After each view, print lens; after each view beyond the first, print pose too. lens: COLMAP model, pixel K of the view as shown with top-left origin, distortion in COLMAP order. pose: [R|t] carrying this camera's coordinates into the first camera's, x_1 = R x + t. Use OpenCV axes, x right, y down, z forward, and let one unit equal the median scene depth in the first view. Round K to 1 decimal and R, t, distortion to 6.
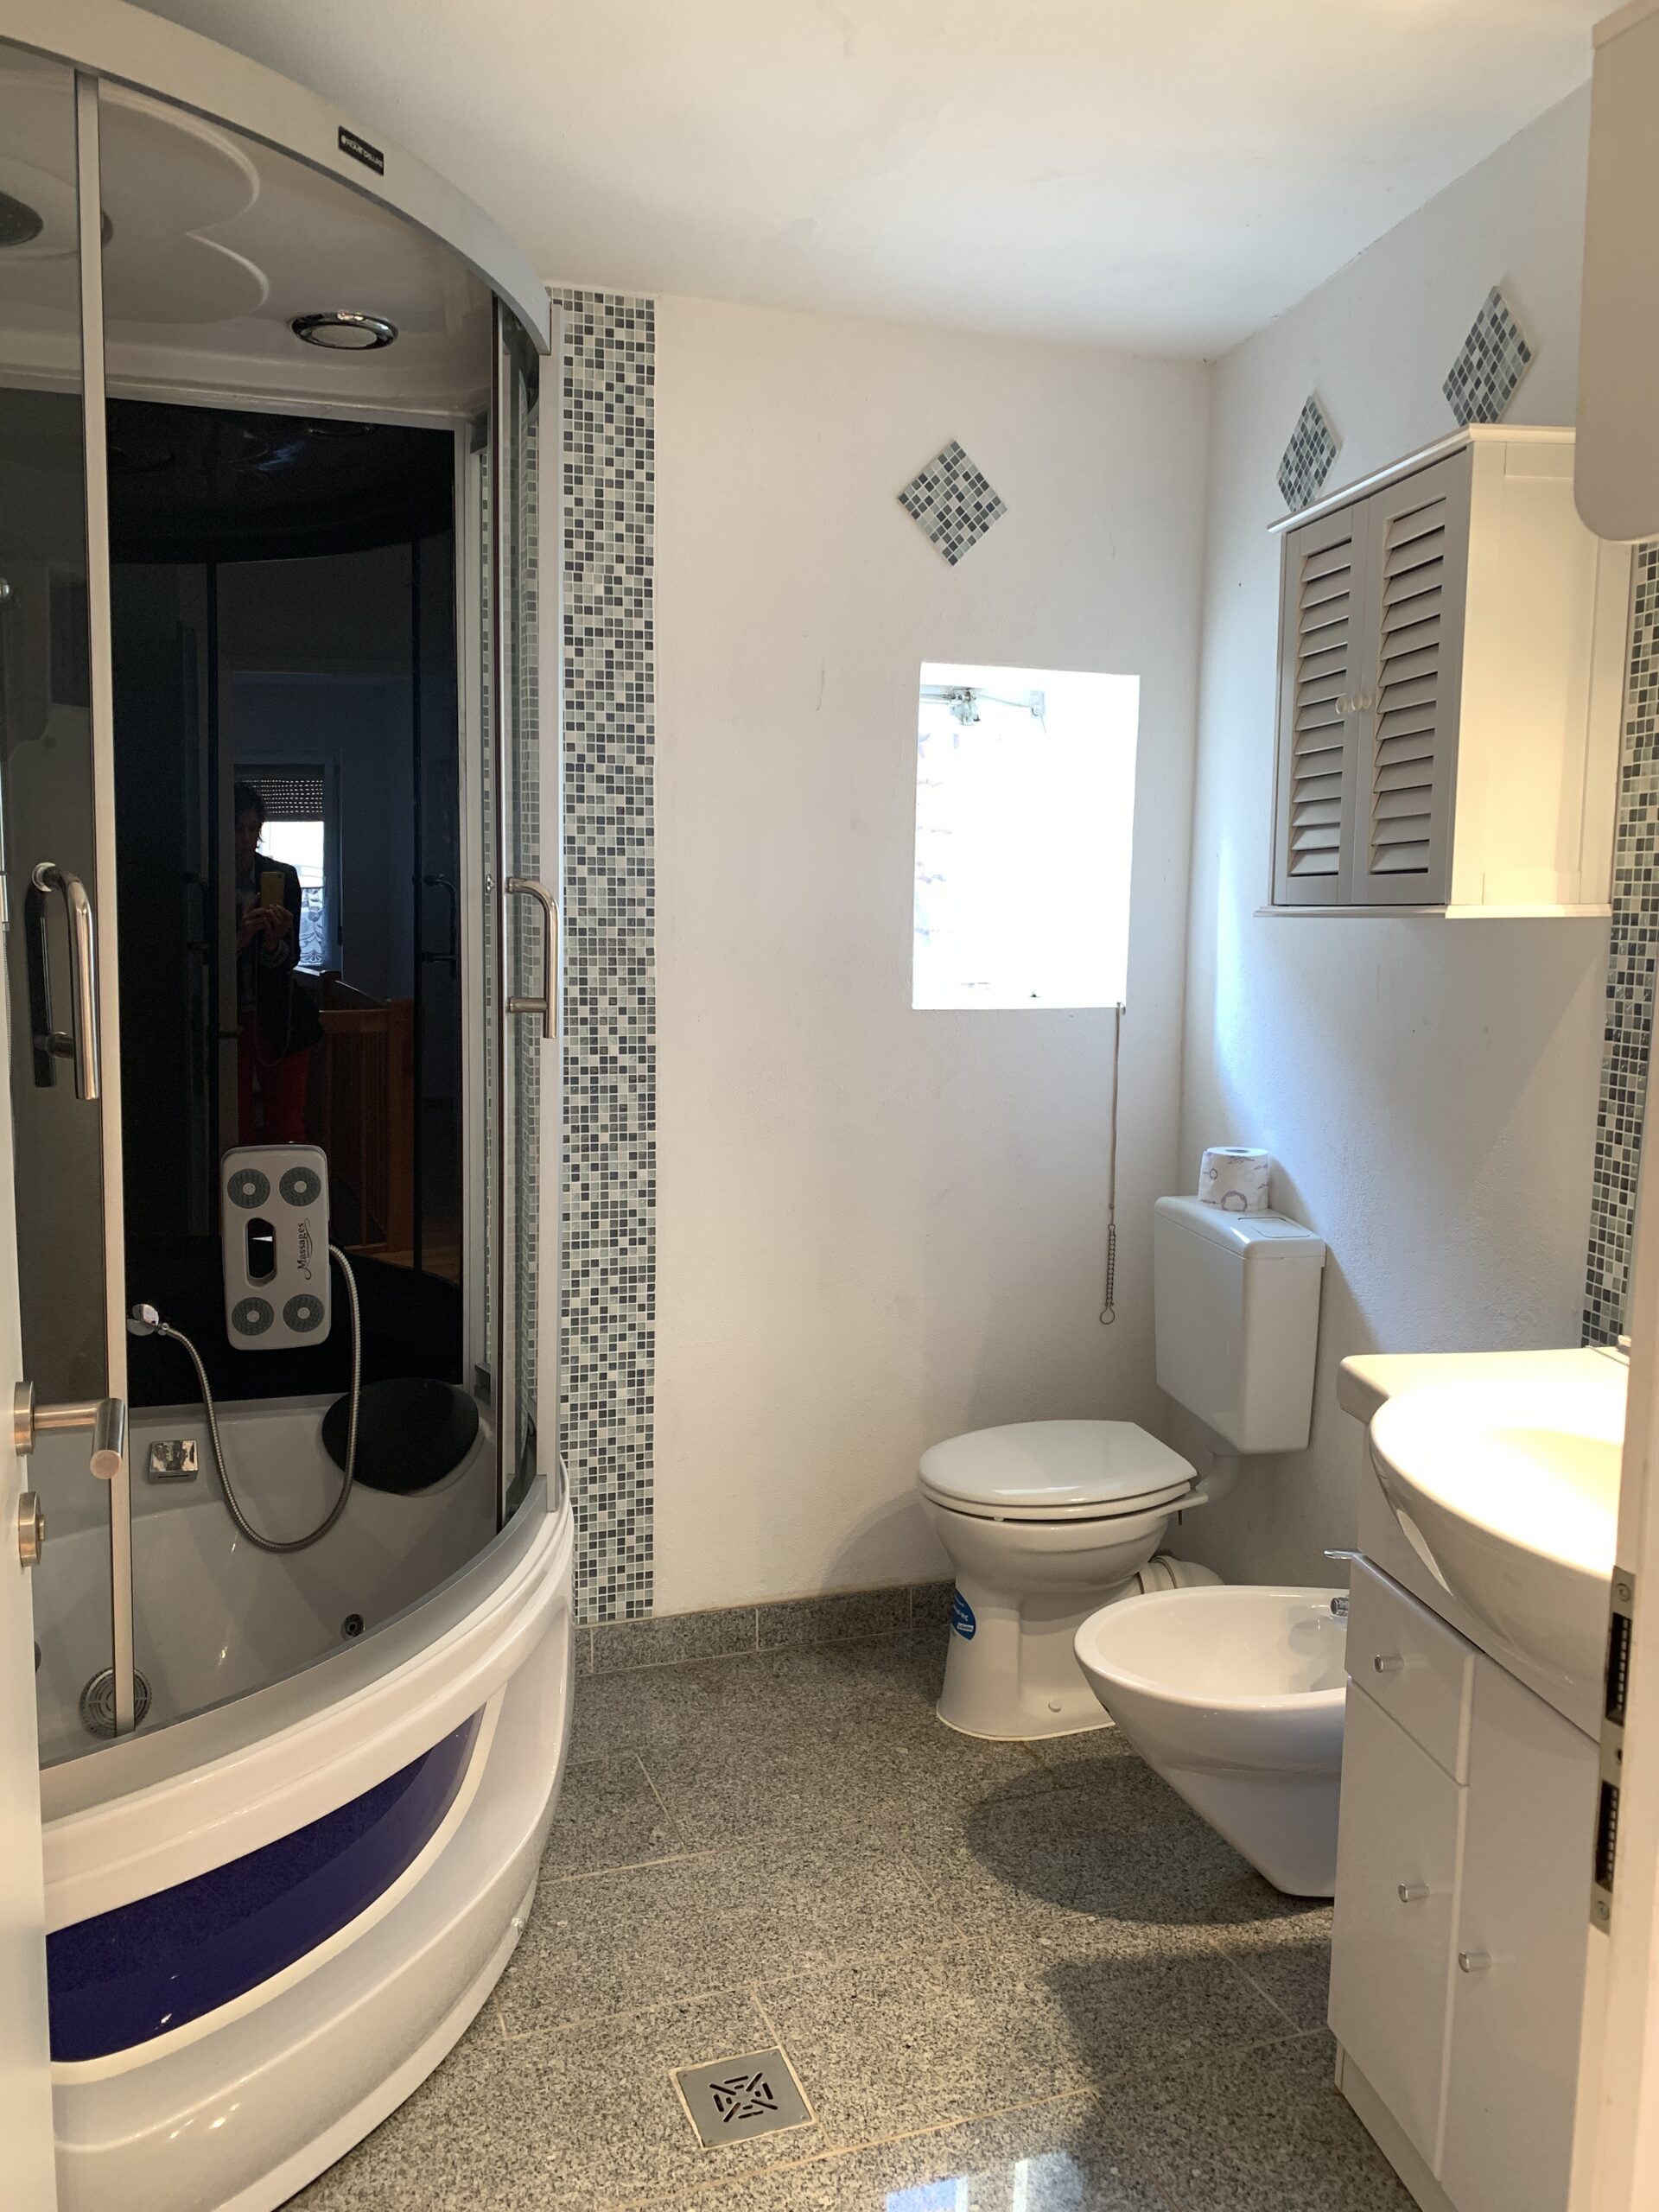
lens RADIAL K [[1678.4, 0, 827.6], [0, 1678.4, 1115.7], [0, 0, 1]] dist [0.061637, -0.069880]
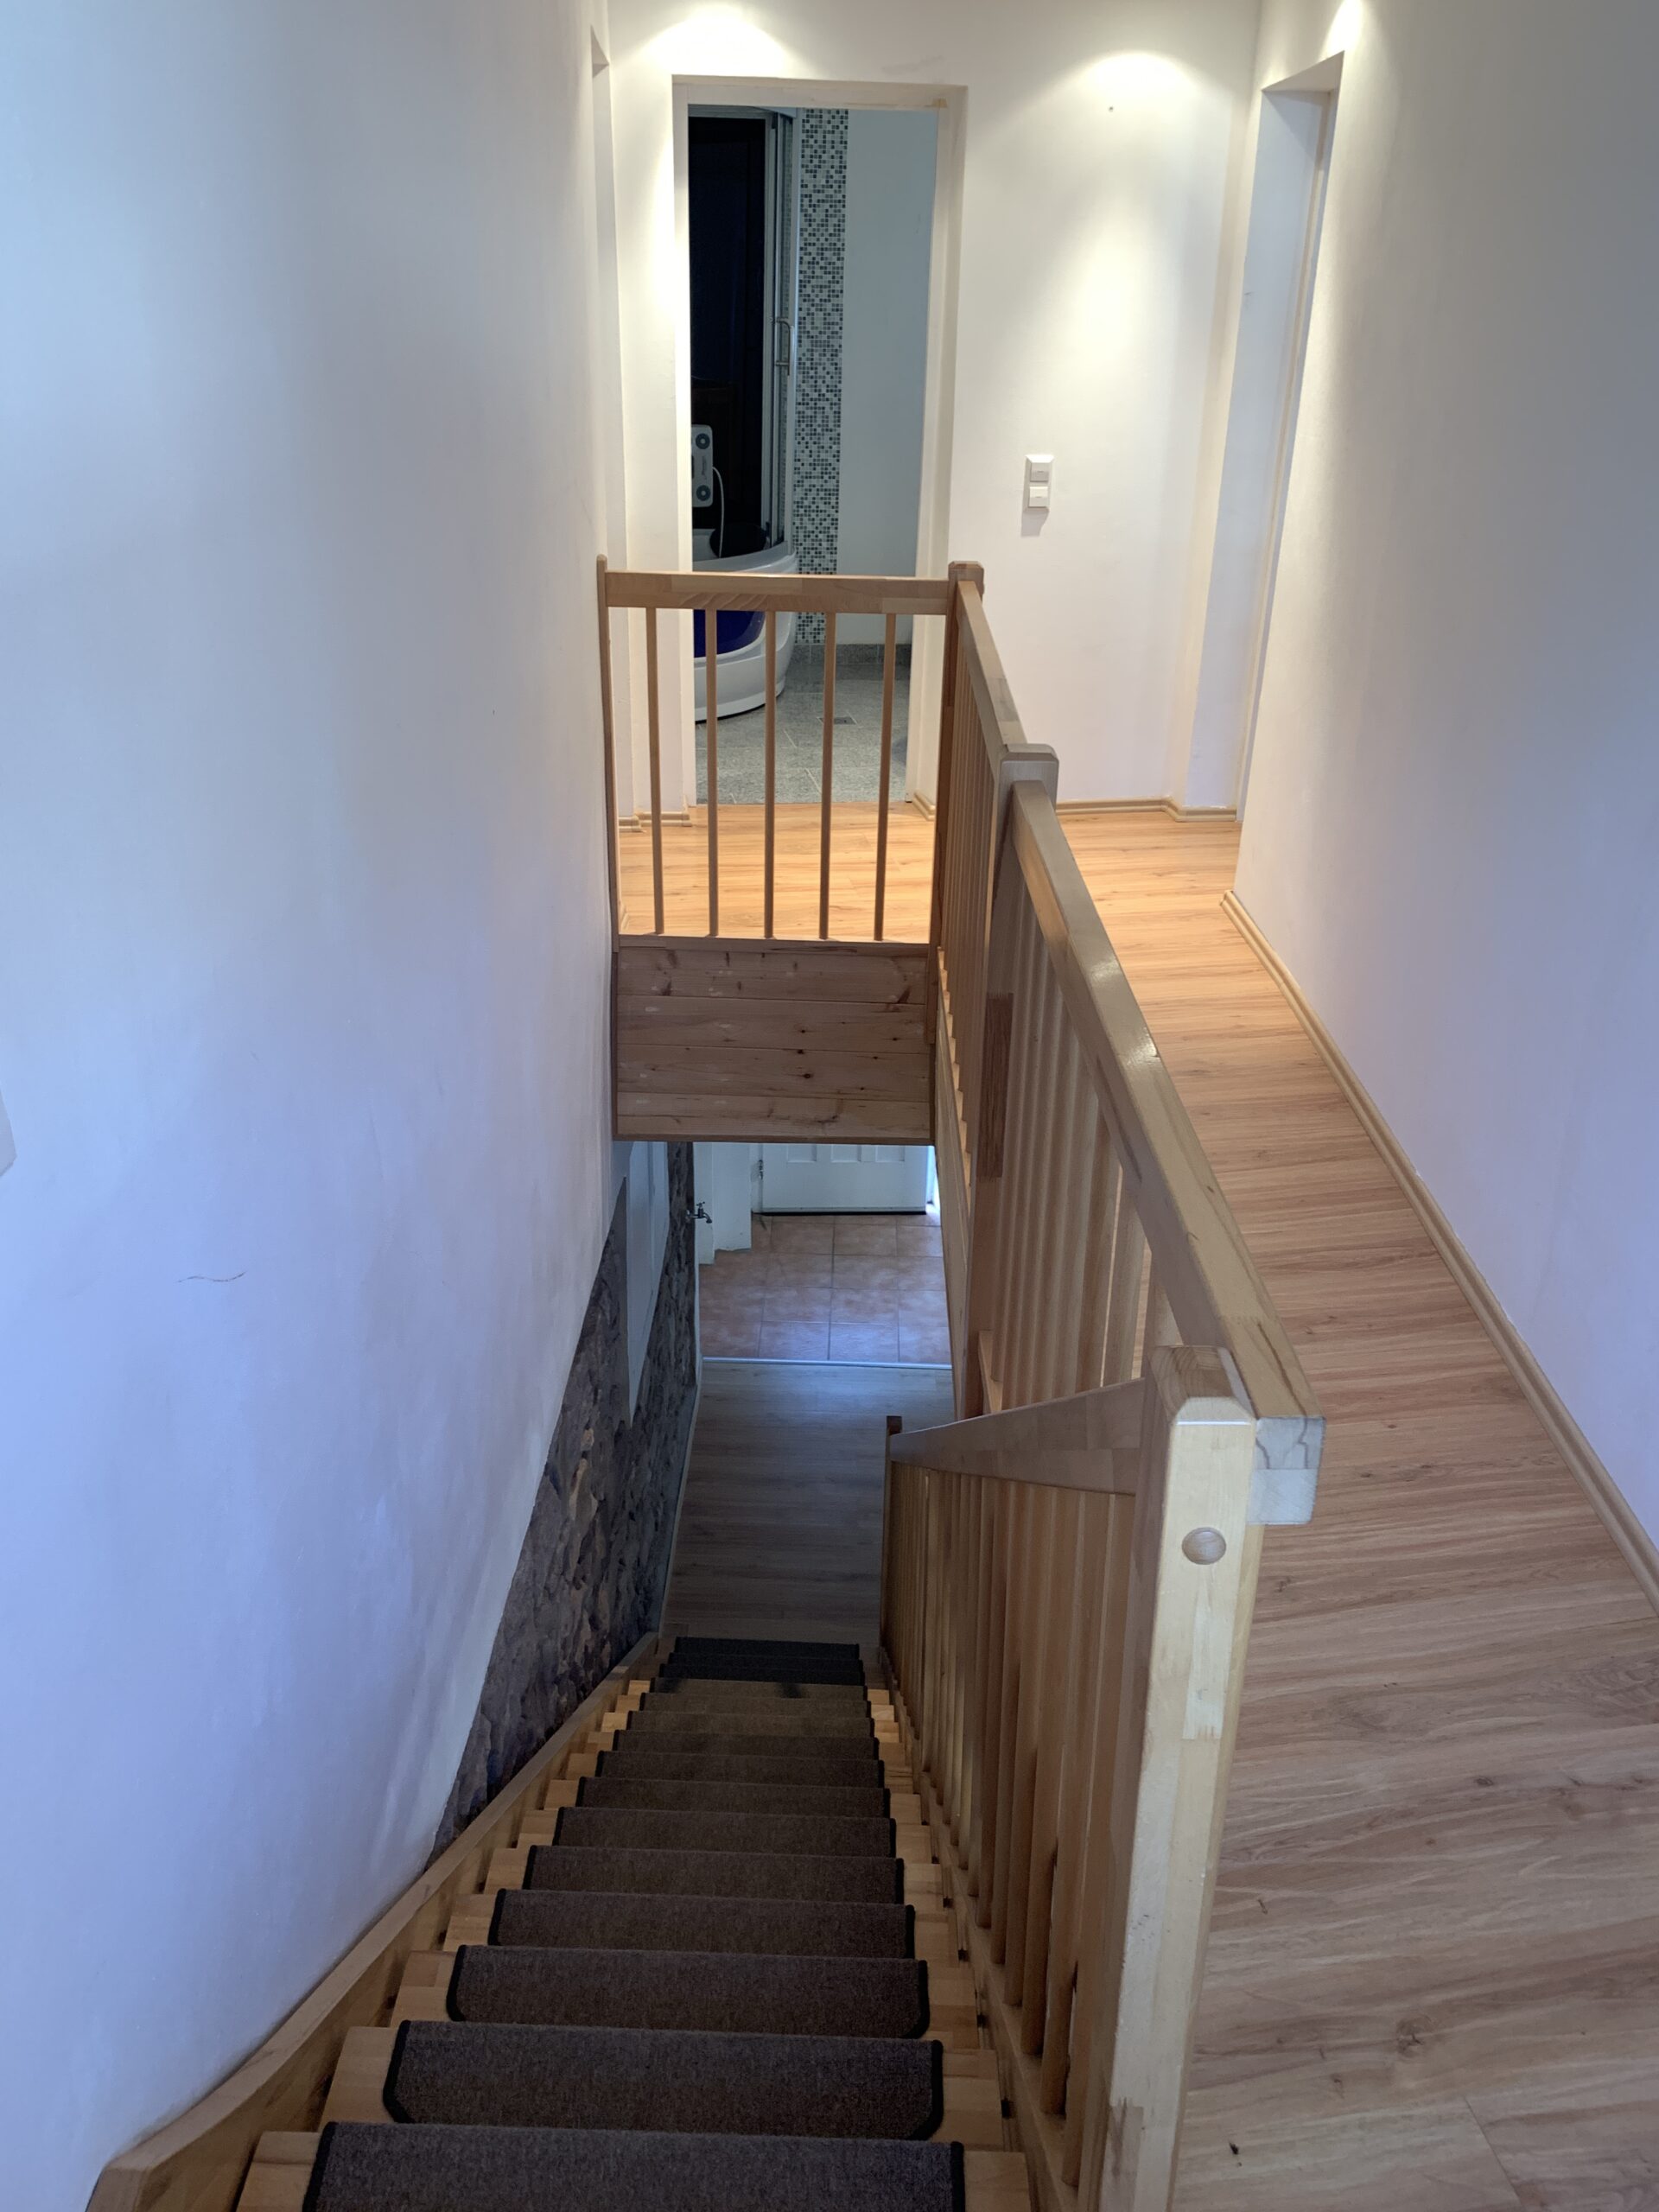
lens RADIAL K [[1678.4, 0, 821.6], [0, 1678.4, 1093.9], [0, 0, 1]] dist [0.061637, -0.069880]
pose [[0.980998, 0.086661, -0.173590, 0.387265], [-0.032553, 0.955537, 0.293068, 0.217873], [0.191269, -0.281848, 0.940201, -1.610169]]
